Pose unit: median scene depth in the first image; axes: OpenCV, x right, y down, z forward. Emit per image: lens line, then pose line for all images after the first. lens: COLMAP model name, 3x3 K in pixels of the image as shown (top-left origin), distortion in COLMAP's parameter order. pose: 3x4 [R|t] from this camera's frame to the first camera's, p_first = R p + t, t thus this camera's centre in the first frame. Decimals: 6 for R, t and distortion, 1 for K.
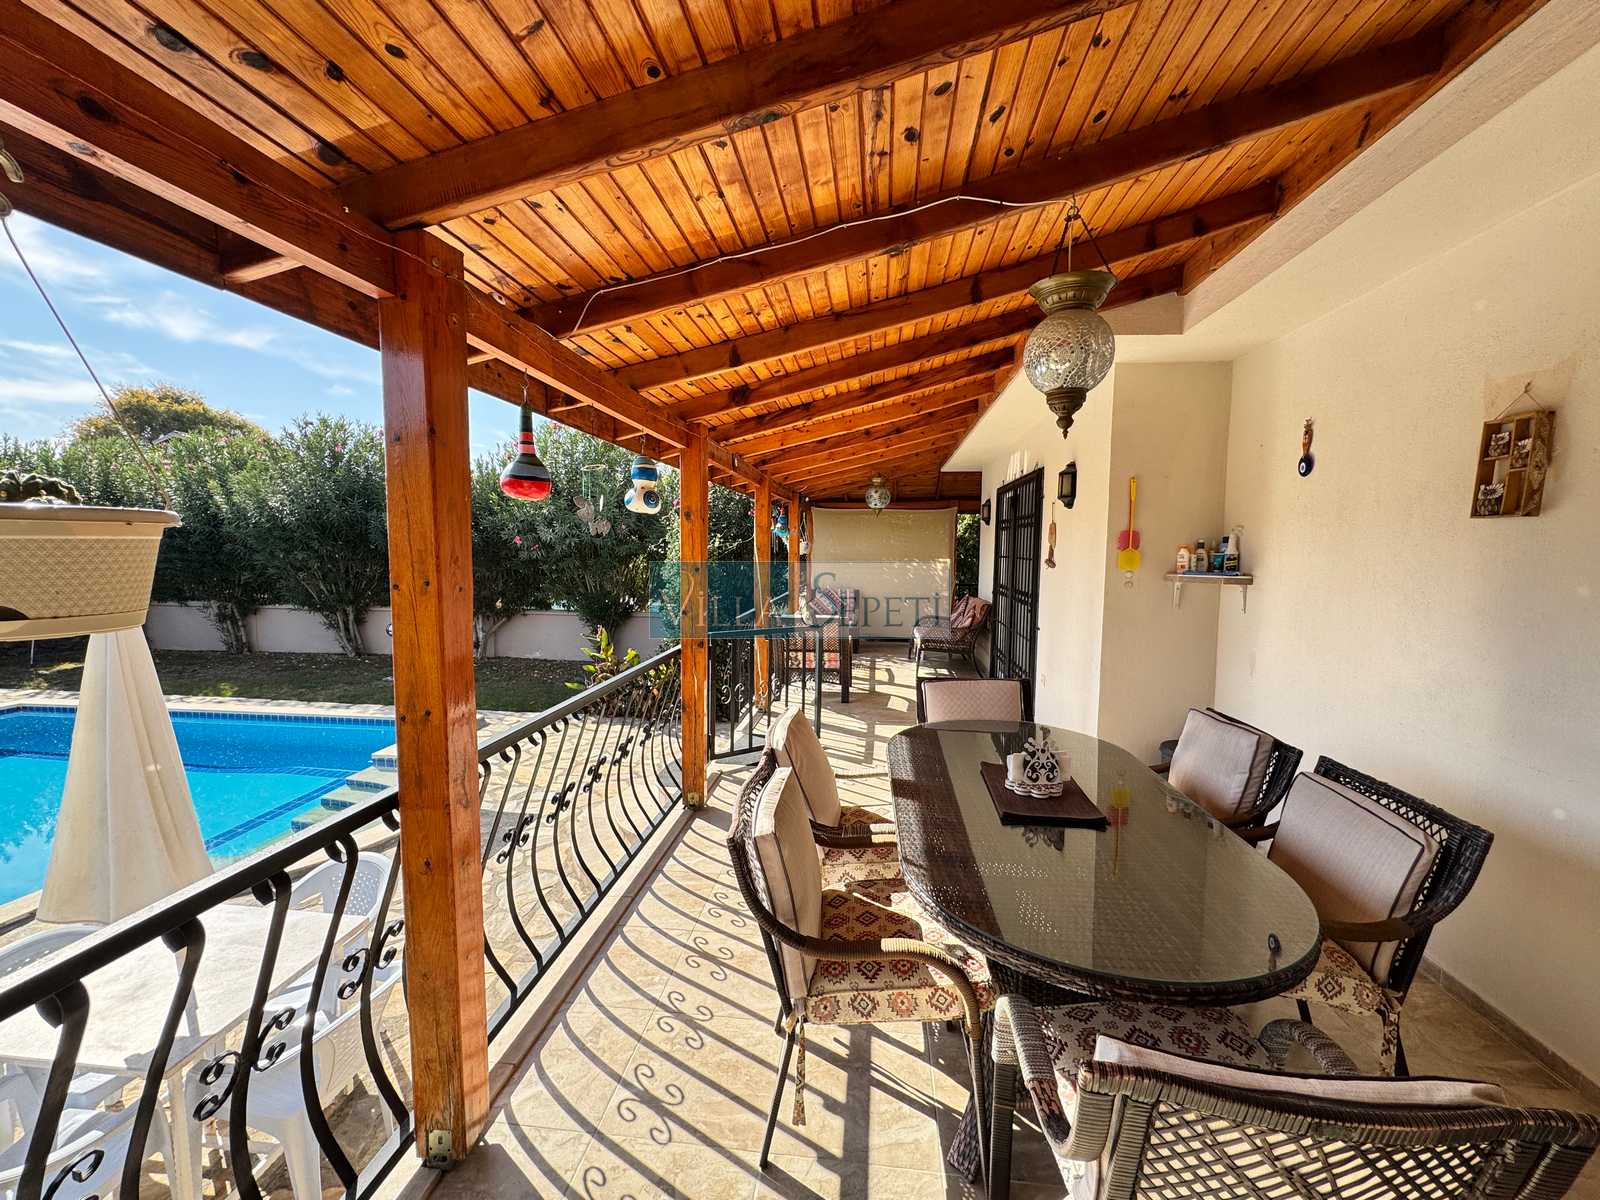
lens RADIAL K [[646.3, 0, 802.7], [0, 646.3, 607.1], [0, 0, 1]] dist [0.002397, -0.000214]
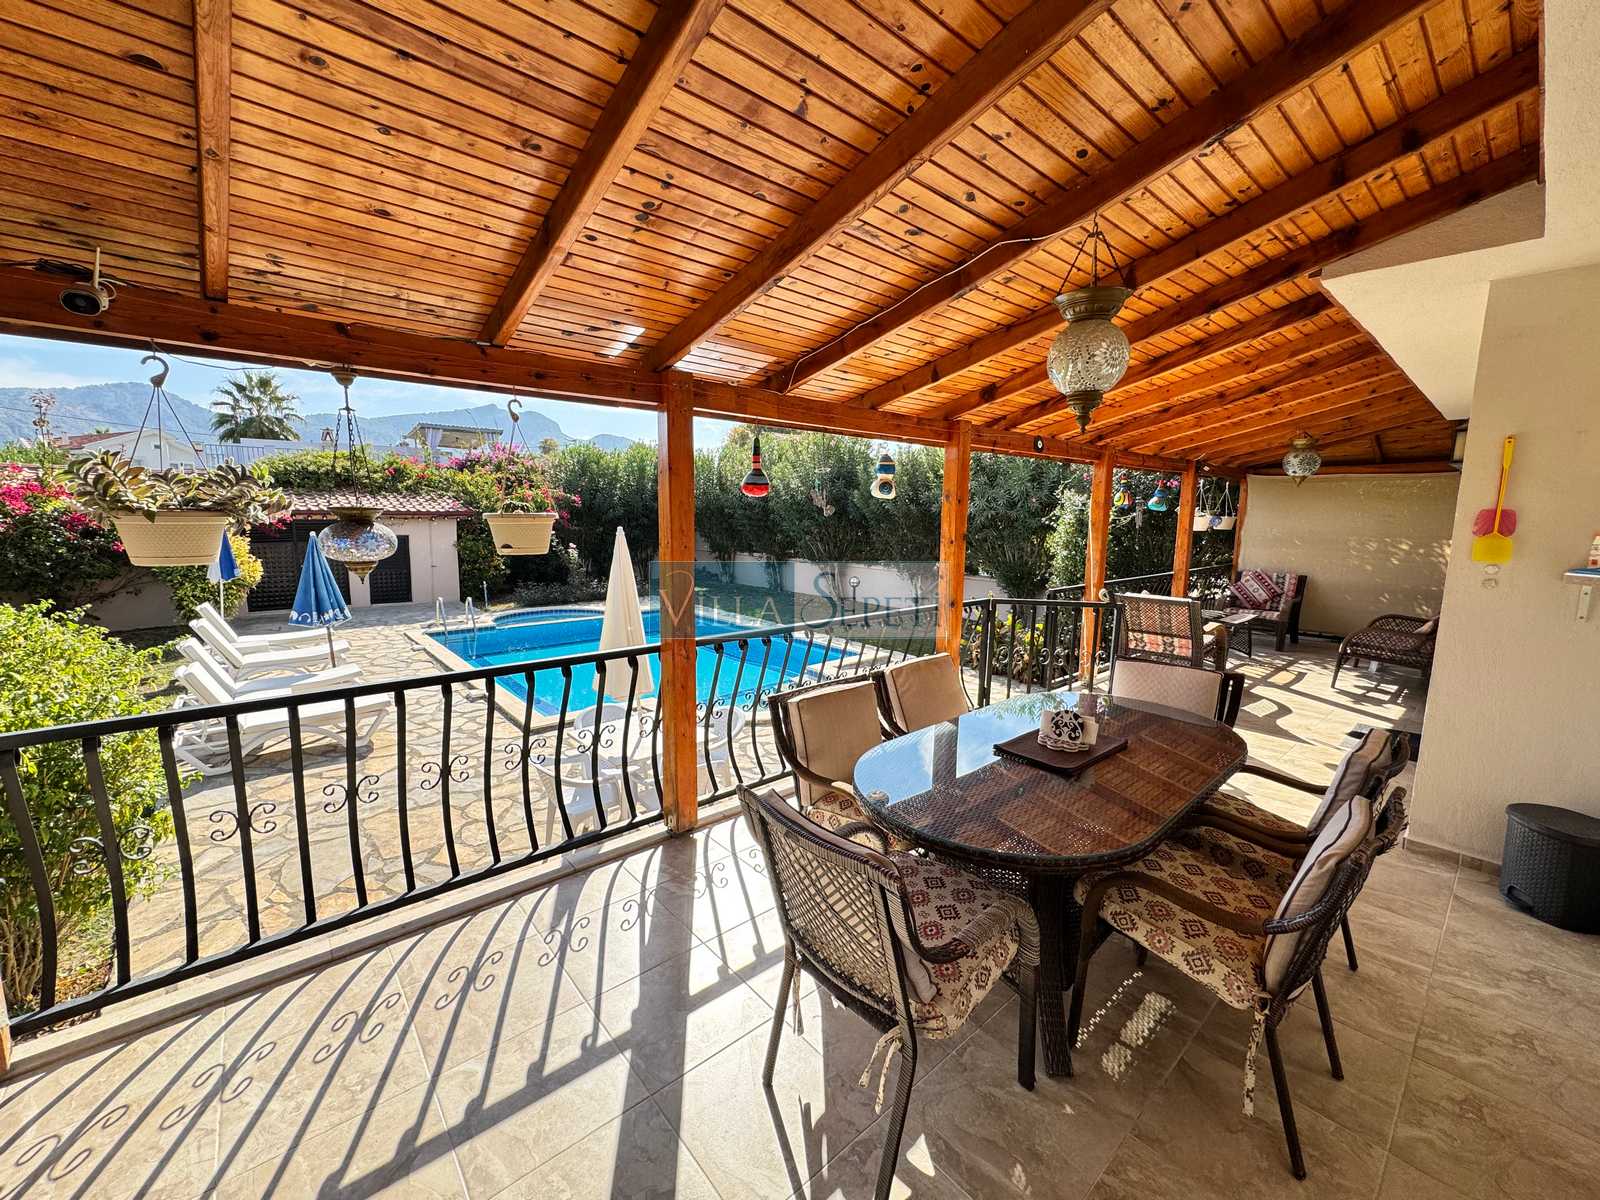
lens RADIAL K [[646.3, 0, 787.8], [0, 646.3, 610.2], [0, 0, 1]] dist [0.002397, -0.000214]
pose [[0.726577, 0.105815, -0.678888, 0.509944], [-0.070608, 0.994338, 0.079414, -0.006558], [0.683447, -0.009766, 0.729935, -0.106608]]
